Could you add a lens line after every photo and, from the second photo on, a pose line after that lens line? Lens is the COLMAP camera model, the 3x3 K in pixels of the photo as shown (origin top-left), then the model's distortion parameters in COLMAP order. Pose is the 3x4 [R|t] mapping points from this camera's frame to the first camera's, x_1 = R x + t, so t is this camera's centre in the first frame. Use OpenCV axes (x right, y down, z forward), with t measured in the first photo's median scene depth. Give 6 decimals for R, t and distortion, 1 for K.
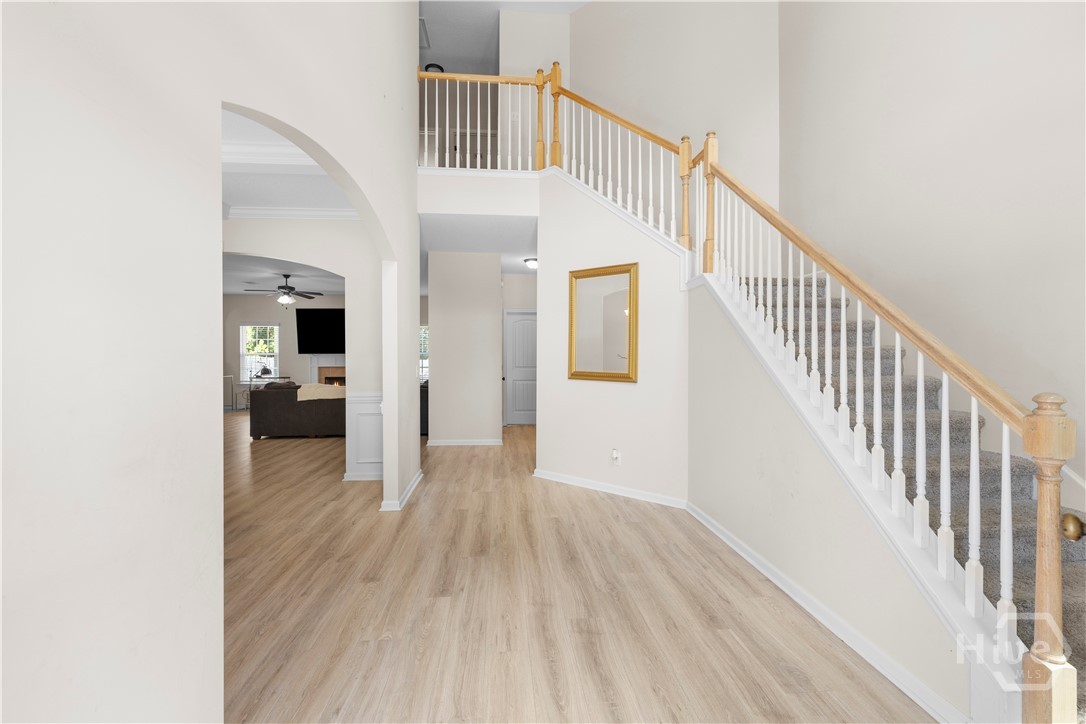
lens RADIAL K [[472.9, 0, 554.9], [0, 472.9, 359.1], [0, 0, 1]] dist [0.001431, 0.000142]
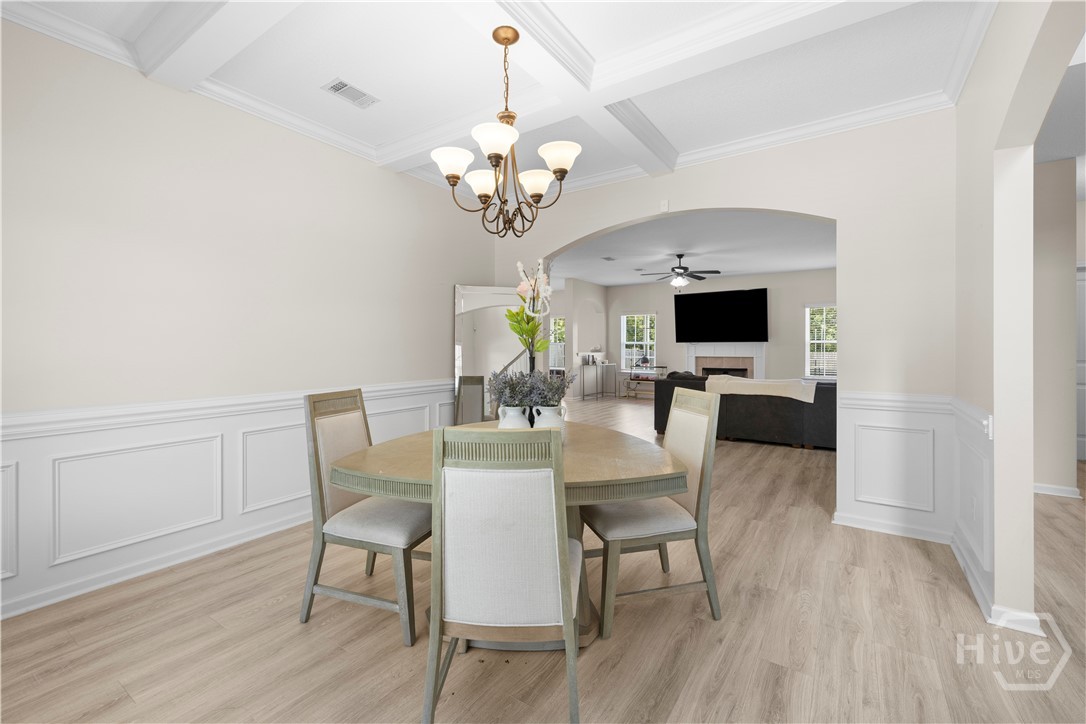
lens RADIAL K [[469.2, 0, 525.0], [0, 469.2, 348.2], [0, 0, 1]] dist [-0.000033, 0.000026]
pose [[0.751818, 0.001088, -0.659370, -0.195508], [-0.005563, 0.999974, -0.004694, 0.008832], [0.659347, 0.007197, 0.751804, 0.122609]]
